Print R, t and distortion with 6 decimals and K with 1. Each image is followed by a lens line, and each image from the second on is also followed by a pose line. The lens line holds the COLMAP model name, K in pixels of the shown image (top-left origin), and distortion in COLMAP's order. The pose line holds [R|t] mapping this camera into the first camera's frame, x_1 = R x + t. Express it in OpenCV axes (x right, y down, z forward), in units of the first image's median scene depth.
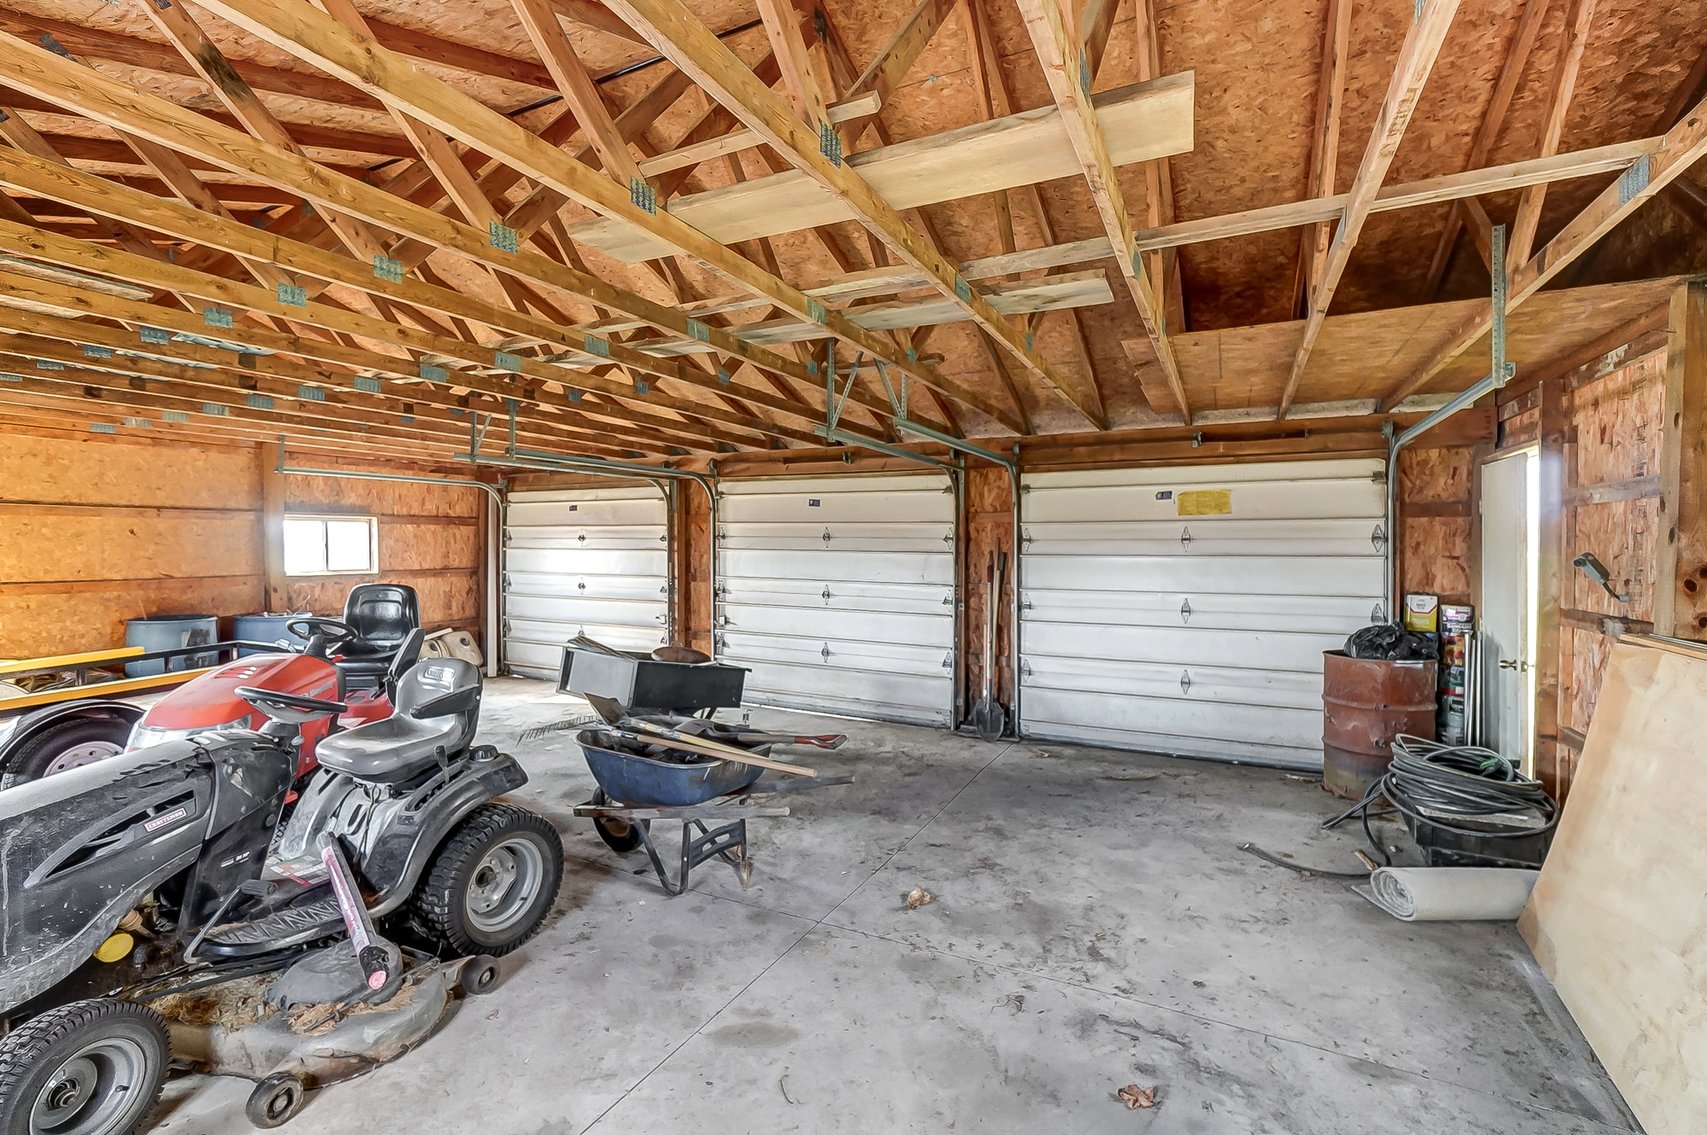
lens RADIAL K [[760.9, 0, 844.2], [0, 760.9, 561.2], [0, 0, 1]] dist [-0.036498, 0.000494]
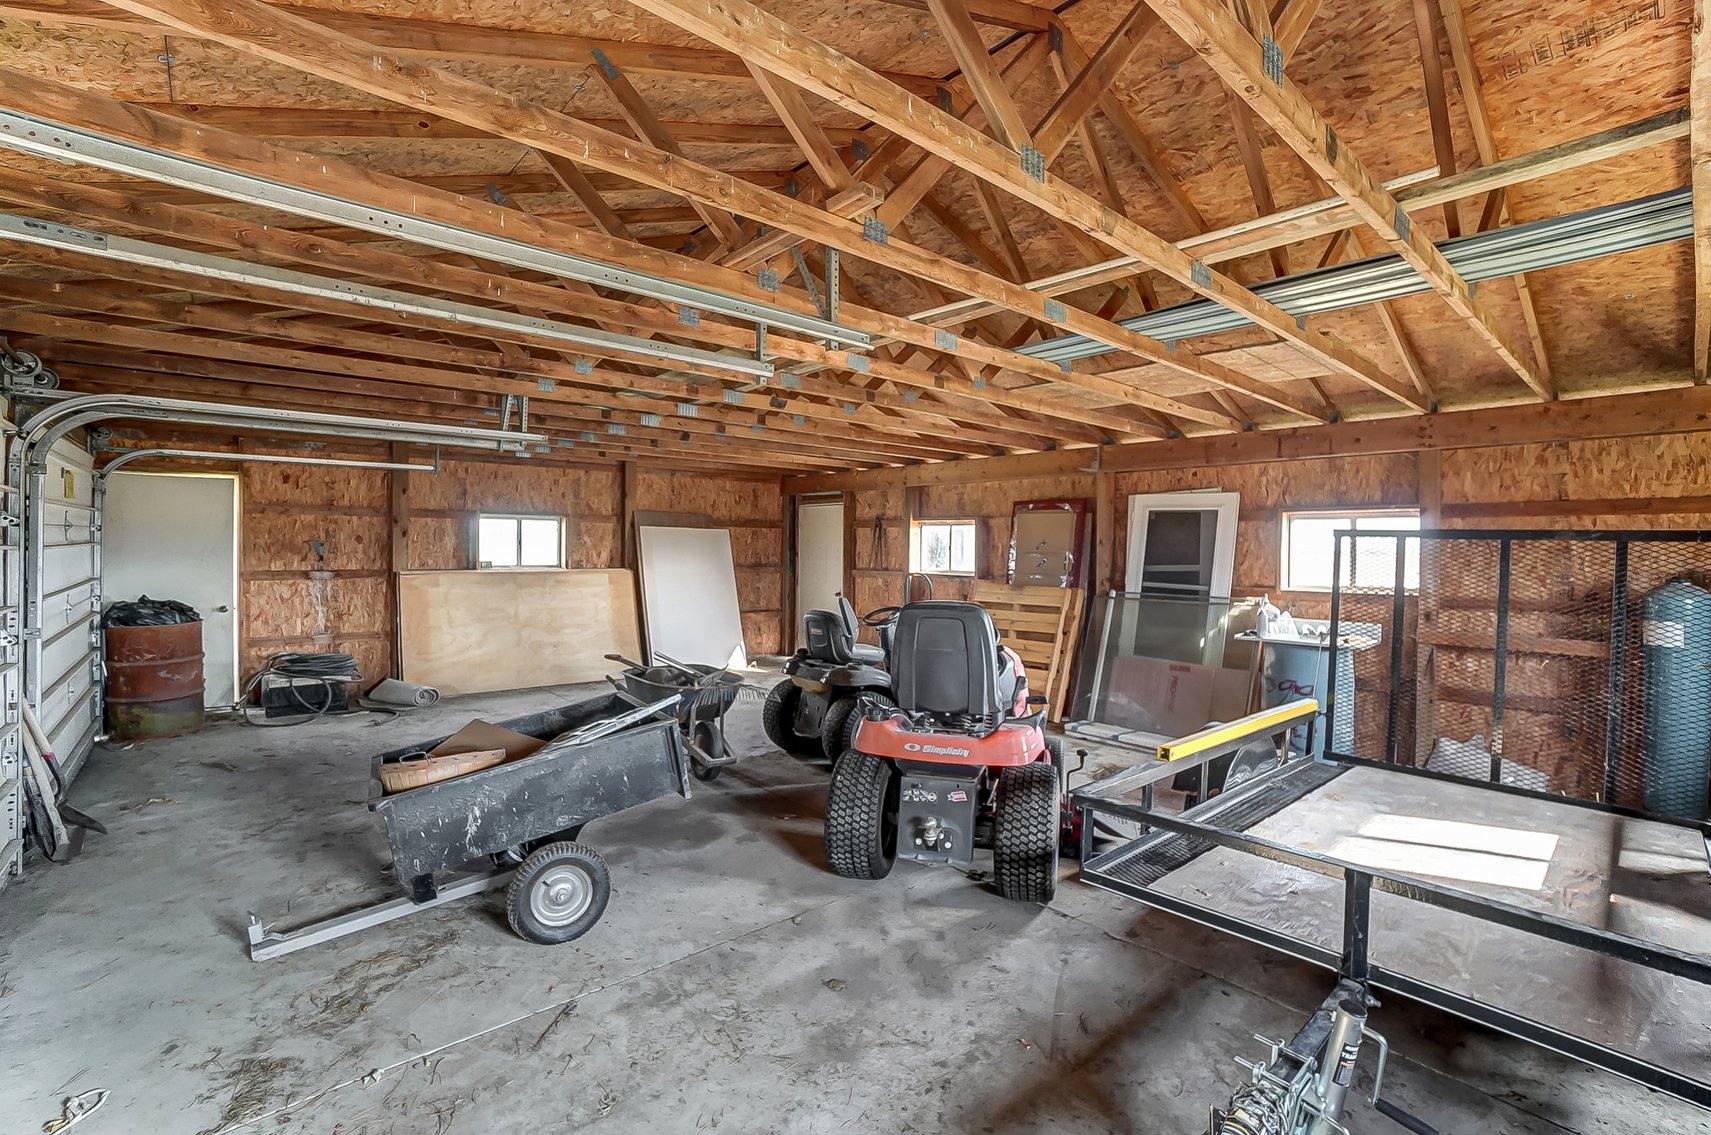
lens RADIAL K [[762.7, 0, 846.2], [0, 762.7, 561.1], [0, 0, 1]] dist [-0.036498, 0.000494]
pose [[-0.922414, -0.021981, 0.385576, -0.539999], [-0.003663, 0.998832, 0.048179, -0.026990], [-0.386184, 0.043029, -0.921417, 1.113926]]
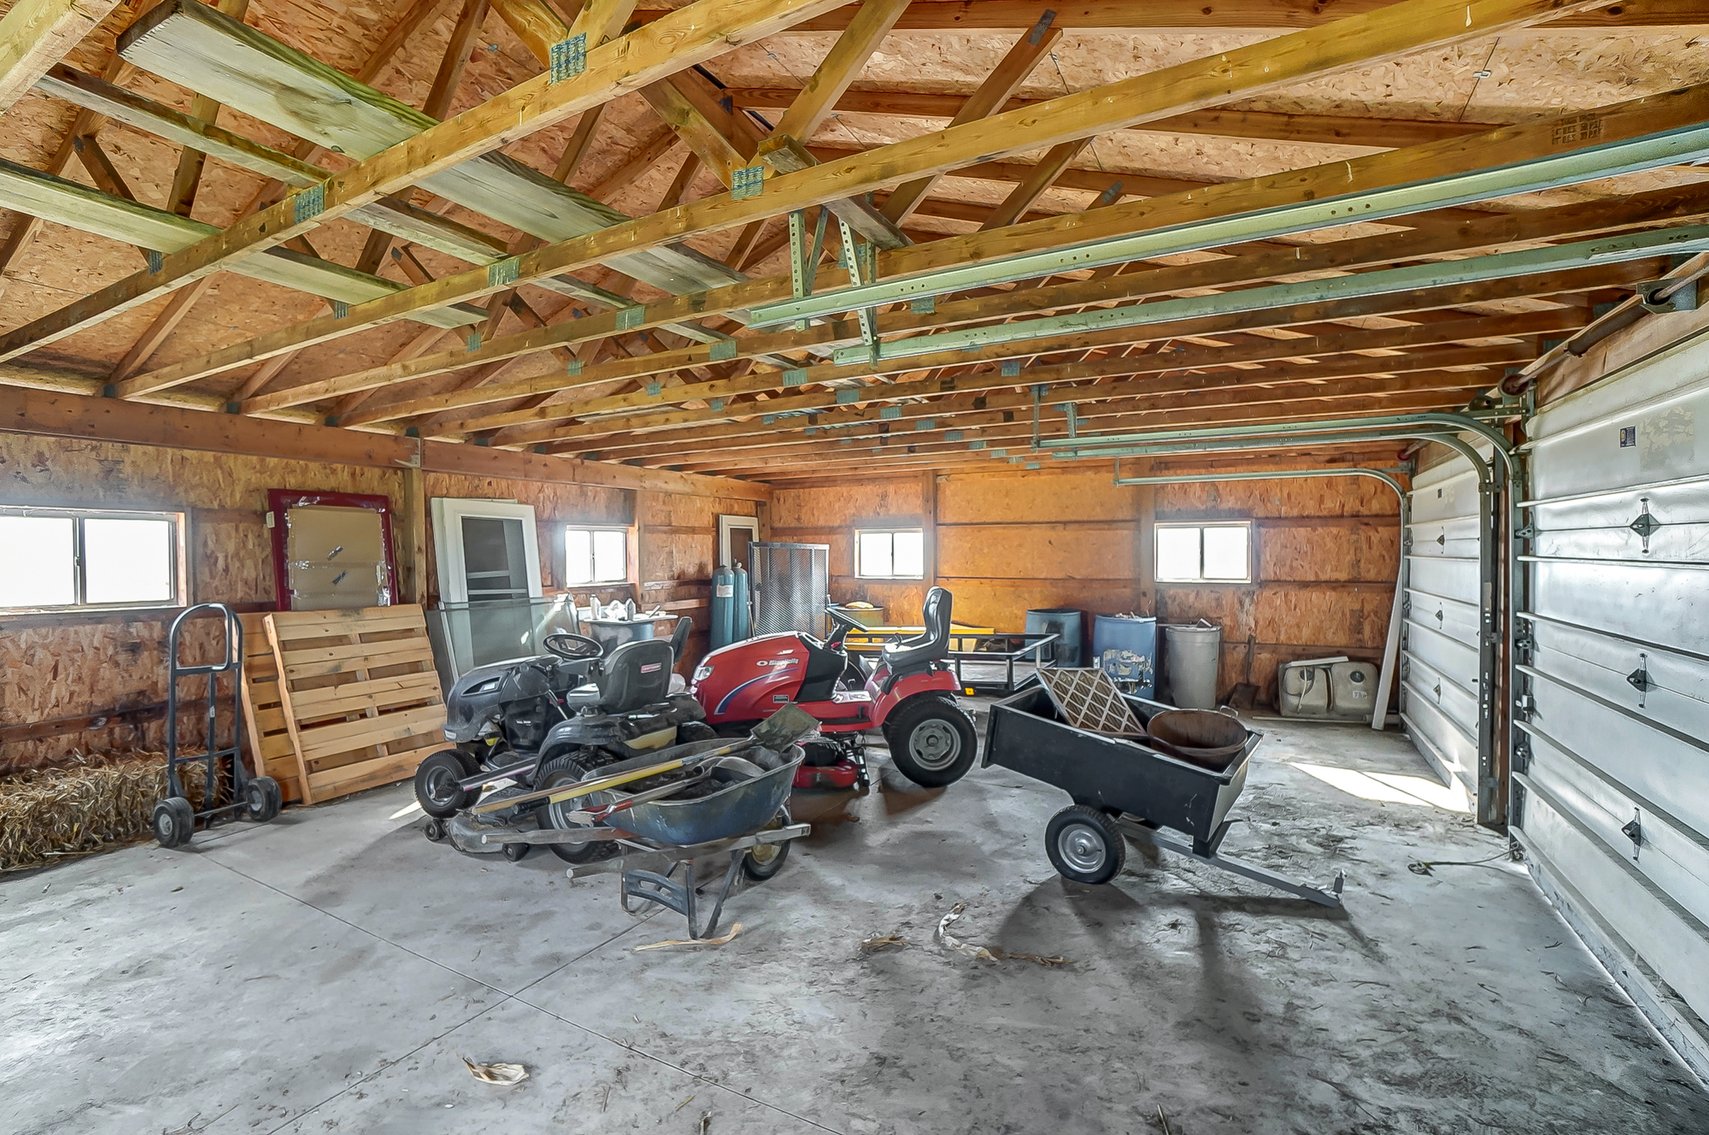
lens RADIAL K [[761.8, 0, 845.2], [0, 761.8, 561.2], [0, 0, 1]] dist [-0.036498, 0.000494]
pose [[-0.027389, 0.007401, -0.999597, 0.338561], [-0.019697, 0.999774, 0.007942, -0.008677], [0.999431, 0.019907, -0.027237, 0.599122]]
